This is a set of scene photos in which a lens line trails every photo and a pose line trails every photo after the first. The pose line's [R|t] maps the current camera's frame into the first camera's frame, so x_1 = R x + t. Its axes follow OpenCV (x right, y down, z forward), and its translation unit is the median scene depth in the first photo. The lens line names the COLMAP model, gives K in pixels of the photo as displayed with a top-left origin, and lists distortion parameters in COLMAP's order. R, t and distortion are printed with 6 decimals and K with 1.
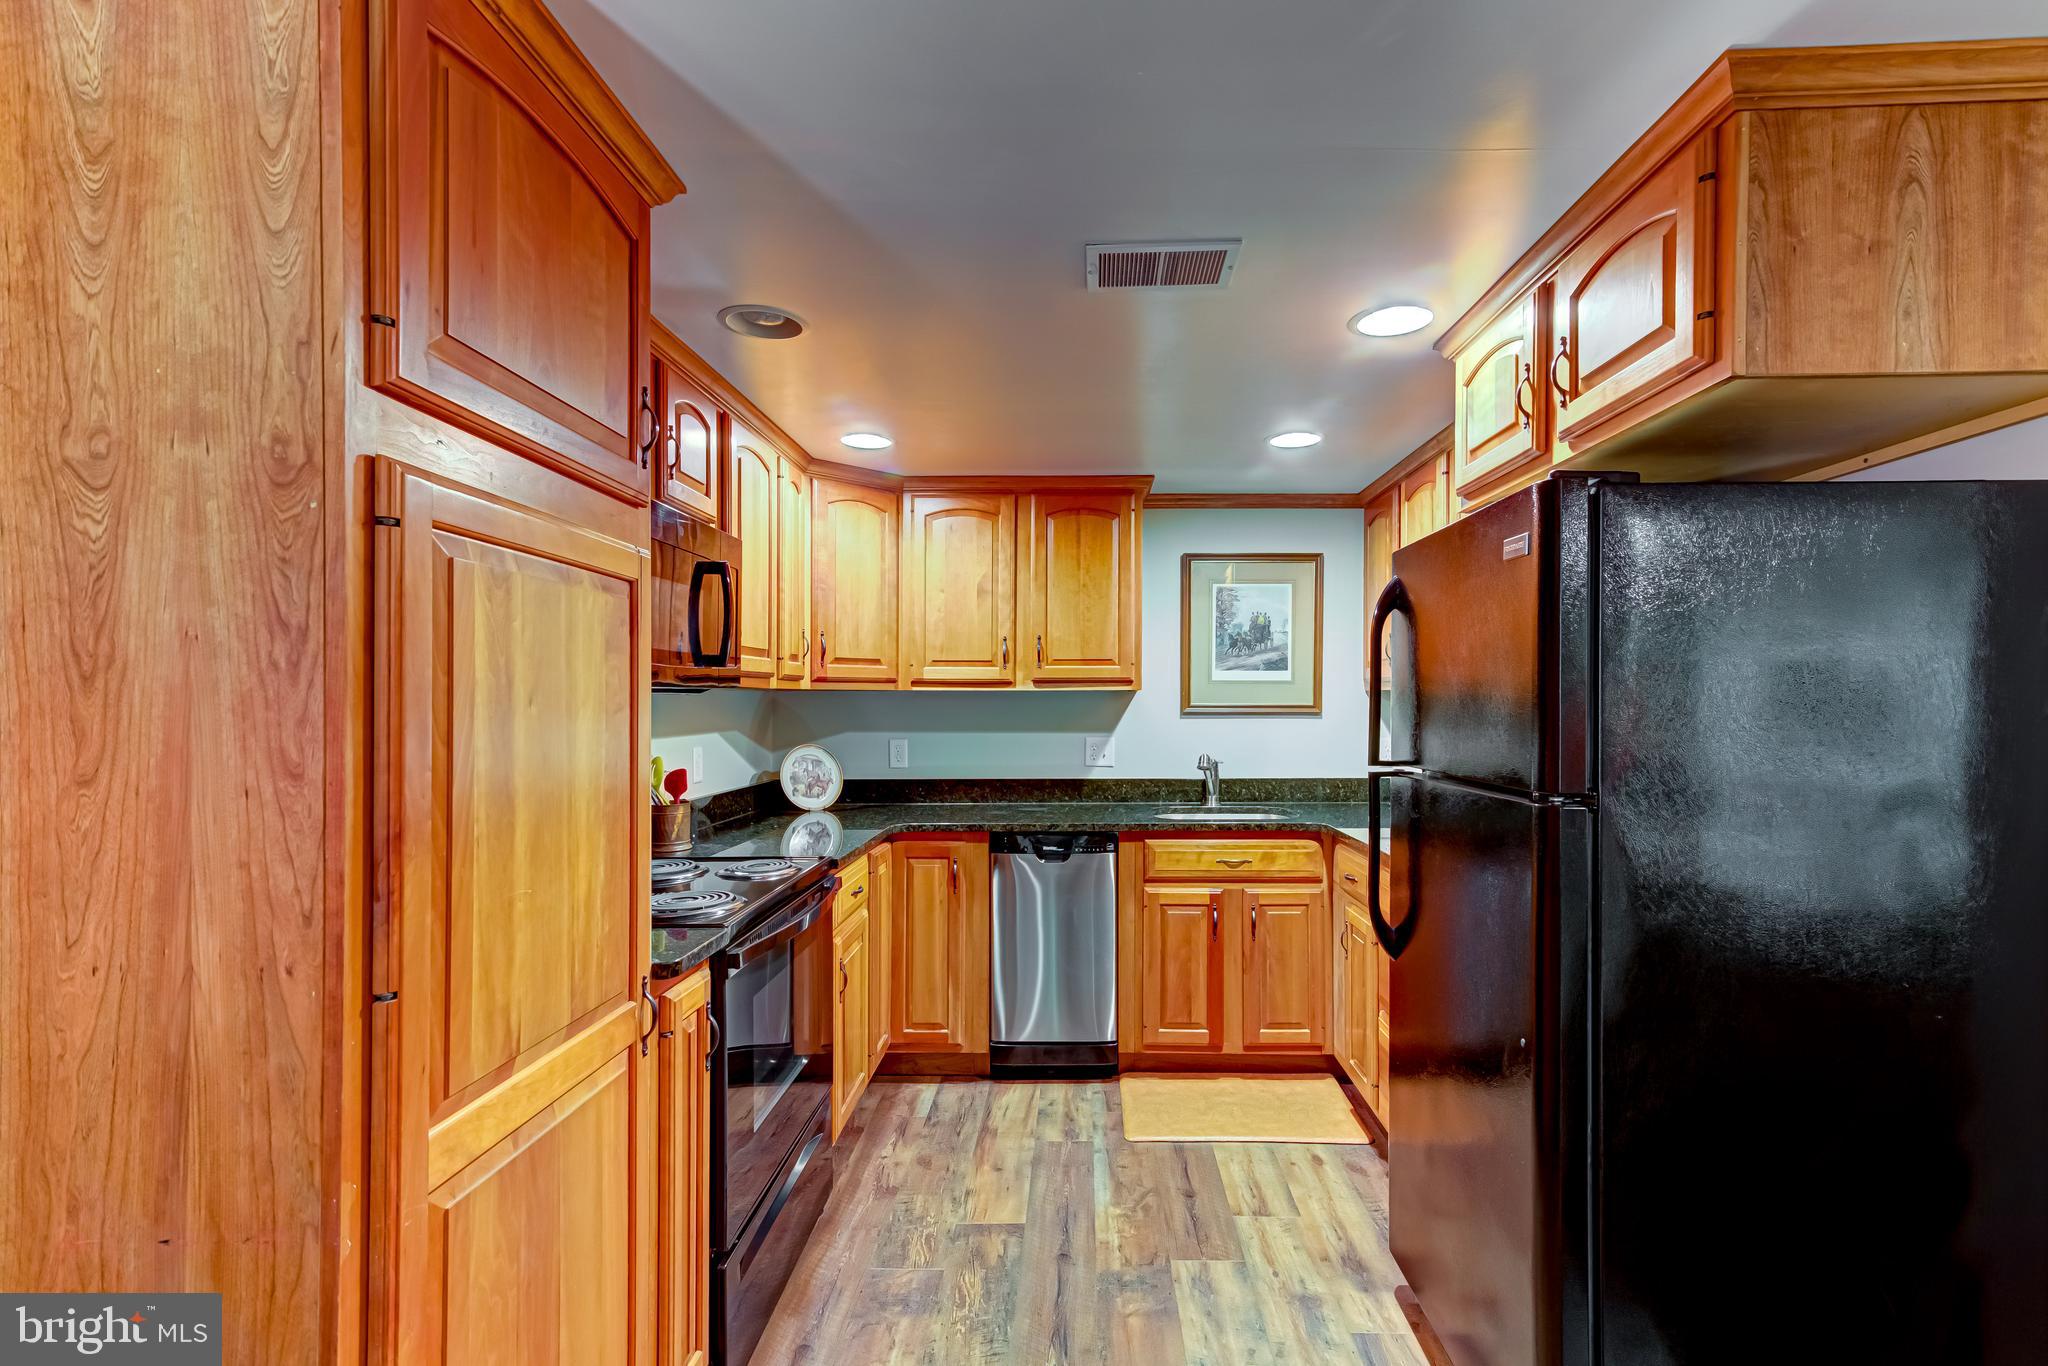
lens RADIAL K [[932.3, 0, 1076.4], [0, 932.3, 709.3], [0, 0, 1]] dist [0.016610, 0.001894]
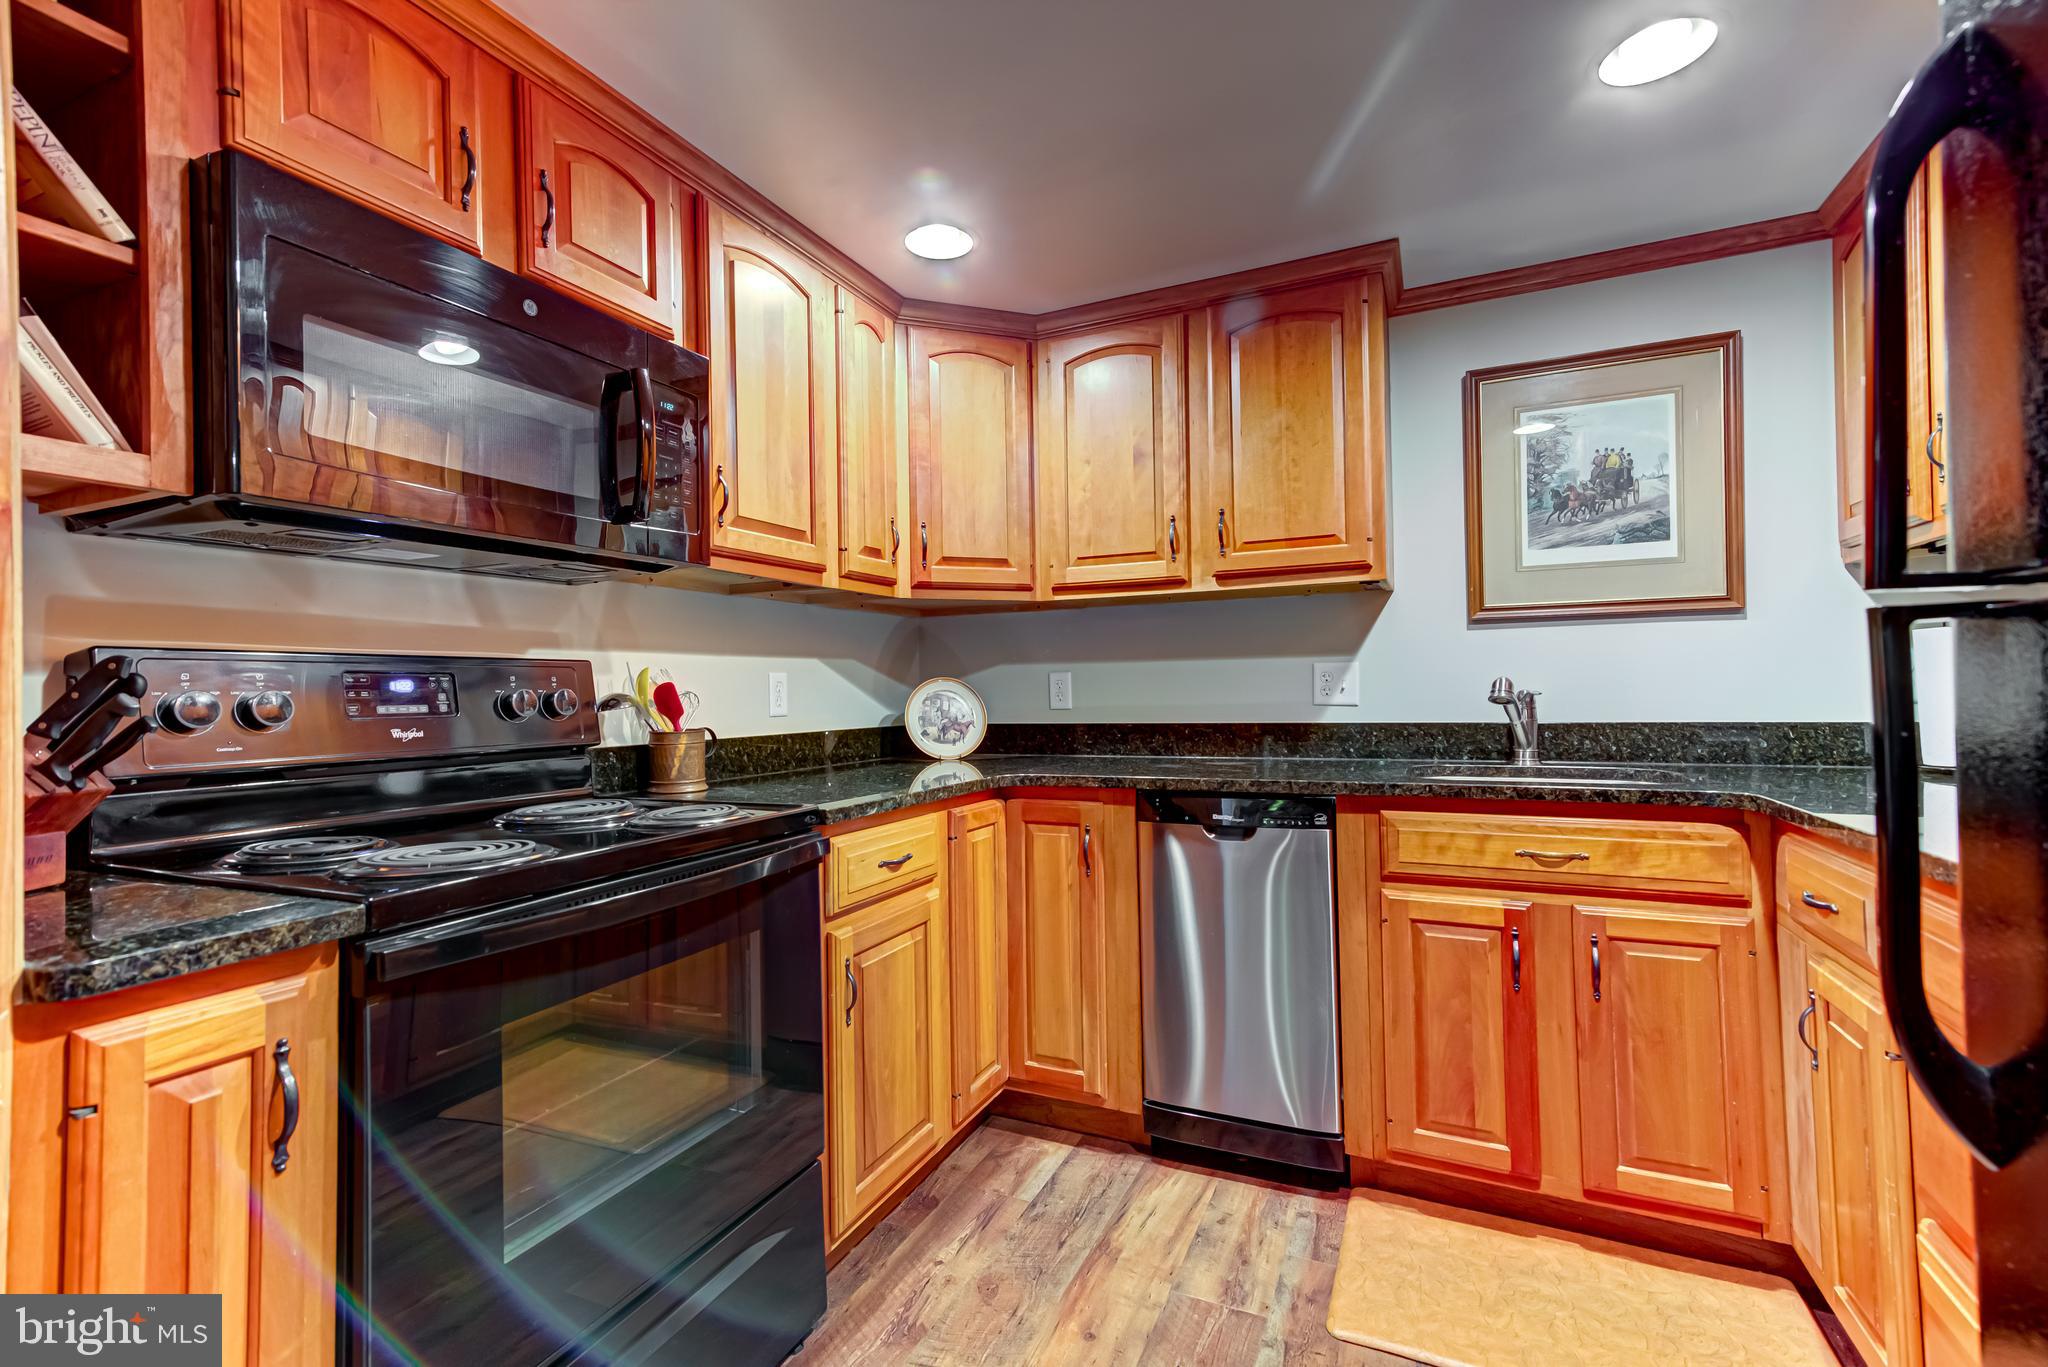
lens RADIAL K [[932.3, 0, 989.0], [0, 932.3, 670.7], [0, 0, 1]] dist [0.016610, 0.001894]
pose [[0.906749, -0.022235, -0.421084, 0.100145], [0.013919, 0.999643, -0.022813, 0.057955], [0.421441, 0.014825, 0.906735, 0.330870]]
